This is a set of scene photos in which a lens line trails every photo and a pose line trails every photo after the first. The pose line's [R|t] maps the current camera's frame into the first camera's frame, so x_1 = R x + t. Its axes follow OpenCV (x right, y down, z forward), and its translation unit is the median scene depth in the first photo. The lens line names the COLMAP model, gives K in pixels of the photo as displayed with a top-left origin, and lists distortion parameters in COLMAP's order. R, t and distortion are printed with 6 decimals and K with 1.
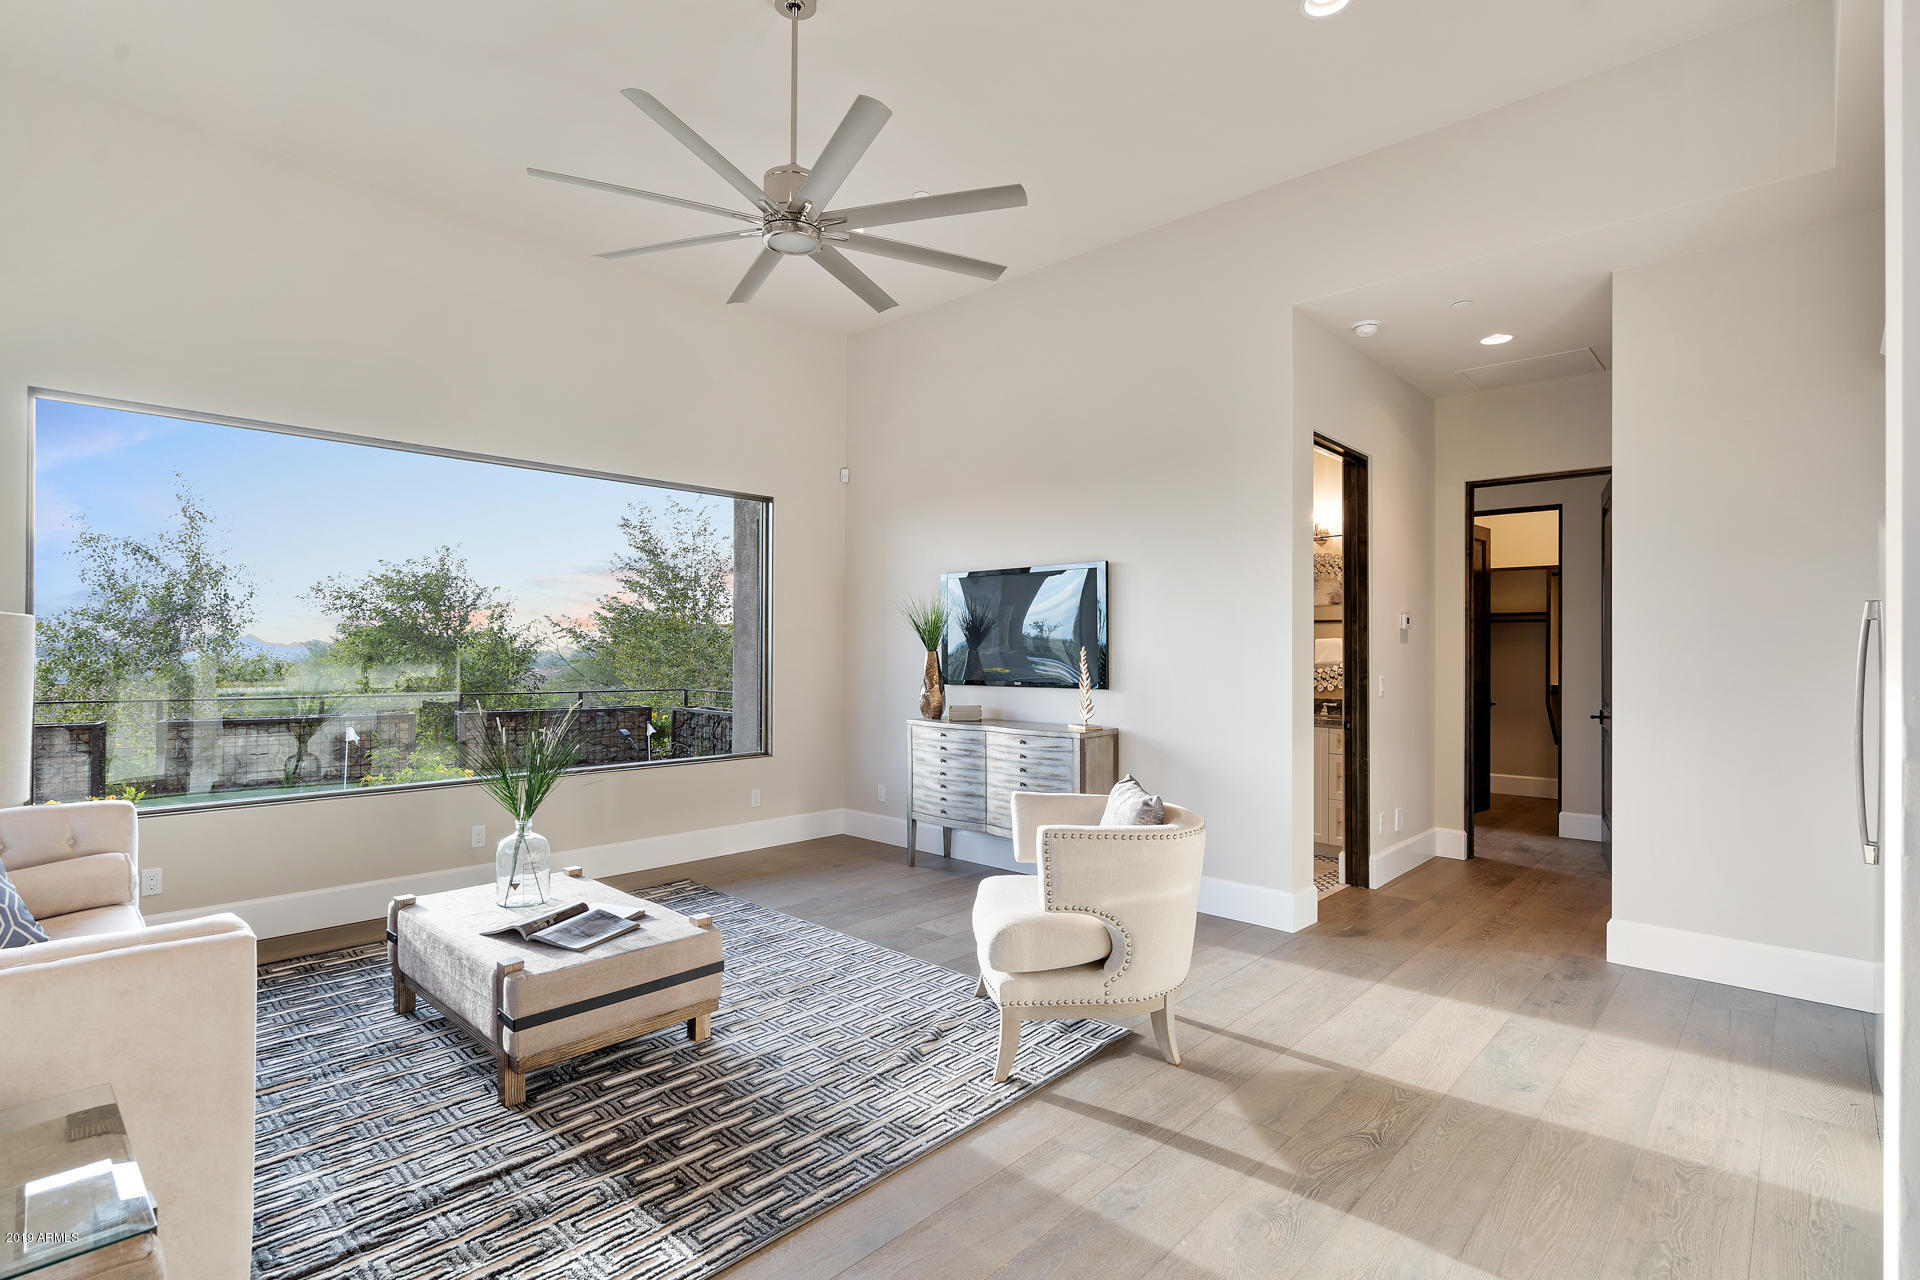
lens RADIAL K [[953.3, 0, 959.0], [0, 953.3, 644.1], [0, 0, 1]] dist [-0.000303, -0.000089]
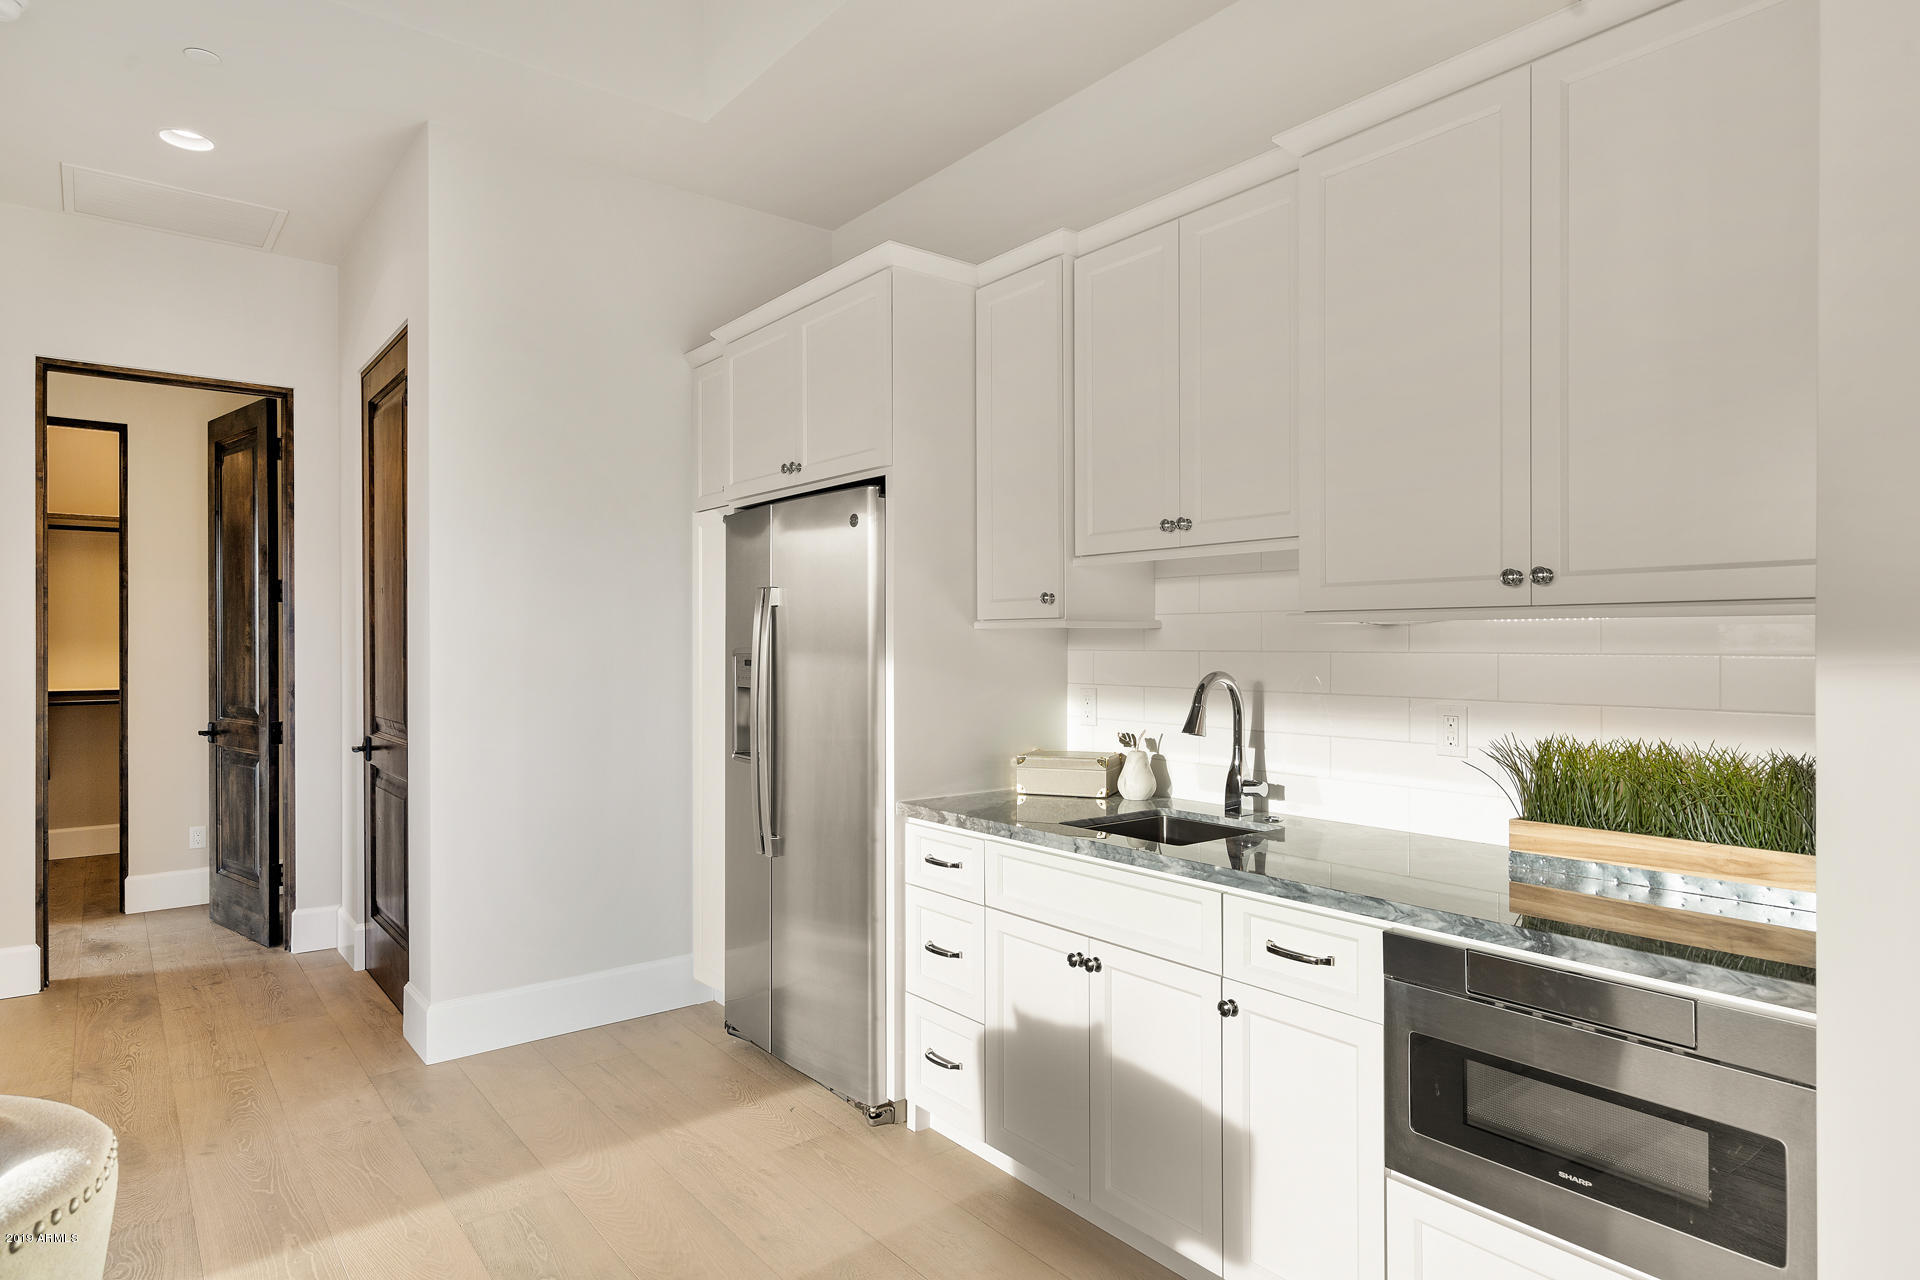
lens RADIAL K [[1081.4, 0, 959.4], [0, 1081.4, 639.9], [0, 0, 1]] dist [0.004788, 0.001396]
pose [[0.144729, -0.003293, 0.989466, -0.060888], [-0.003262, 0.999987, 0.003805, 0.002366], [-0.989466, -0.003779, 0.144717, 0.361587]]
